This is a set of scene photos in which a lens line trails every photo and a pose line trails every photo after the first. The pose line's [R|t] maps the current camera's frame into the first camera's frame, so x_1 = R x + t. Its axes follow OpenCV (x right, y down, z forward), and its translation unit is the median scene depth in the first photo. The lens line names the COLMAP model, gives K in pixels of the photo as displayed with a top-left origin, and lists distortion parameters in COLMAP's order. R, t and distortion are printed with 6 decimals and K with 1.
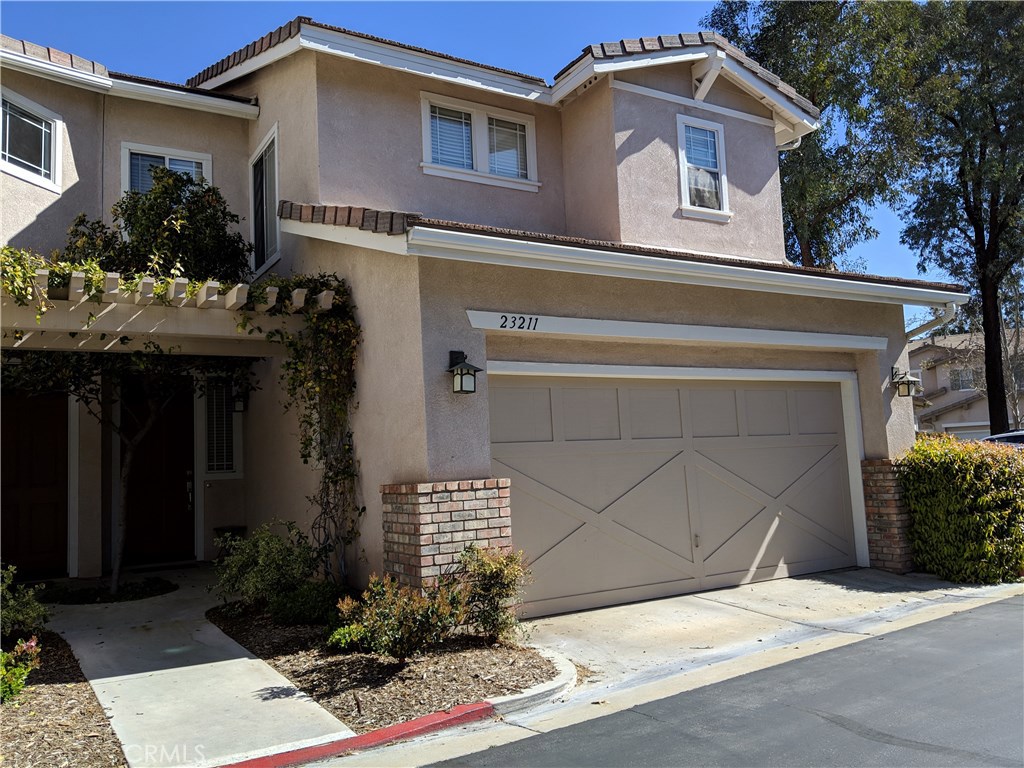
lens RADIAL K [[852.7, 0, 517.7], [0, 852.7, 384.9], [0, 0, 1]] dist [0.098321, -0.177261]
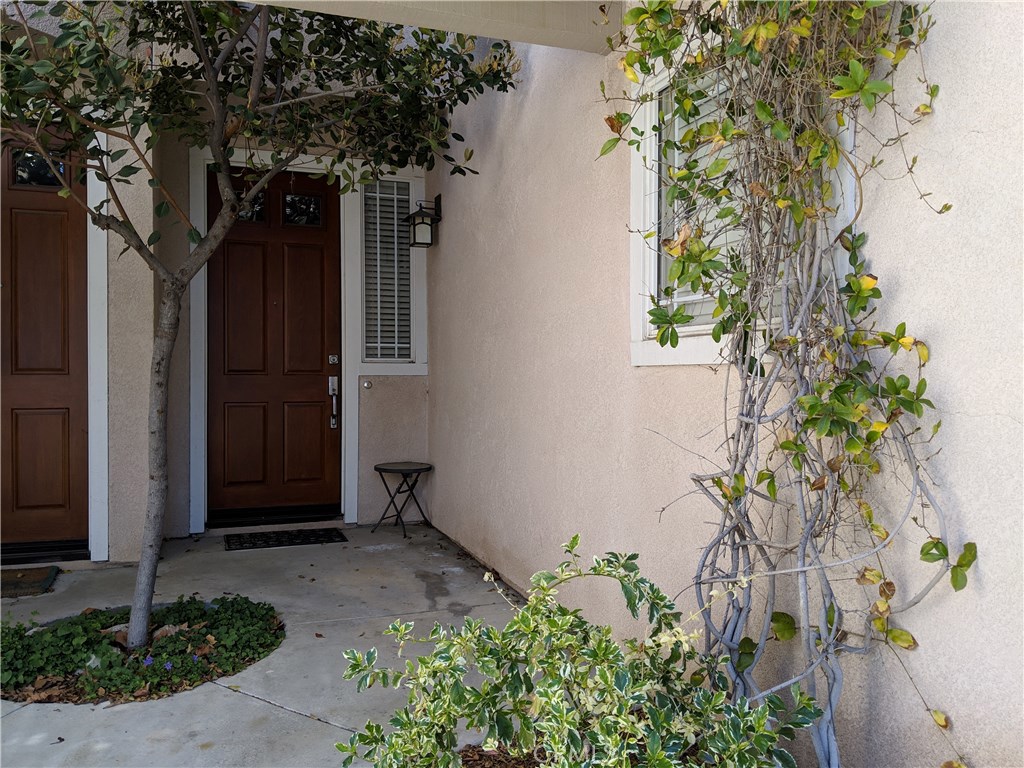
lens RADIAL K [[852.7, 0, 517.7], [0, 852.7, 384.9], [0, 0, 1]] dist [0.098321, -0.177261]
pose [[0.981468, 0.049676, -0.185075, -0.171147], [-0.027803, 0.992510, 0.118959, 0.051362], [0.189598, -0.111609, 0.975498, 0.508069]]
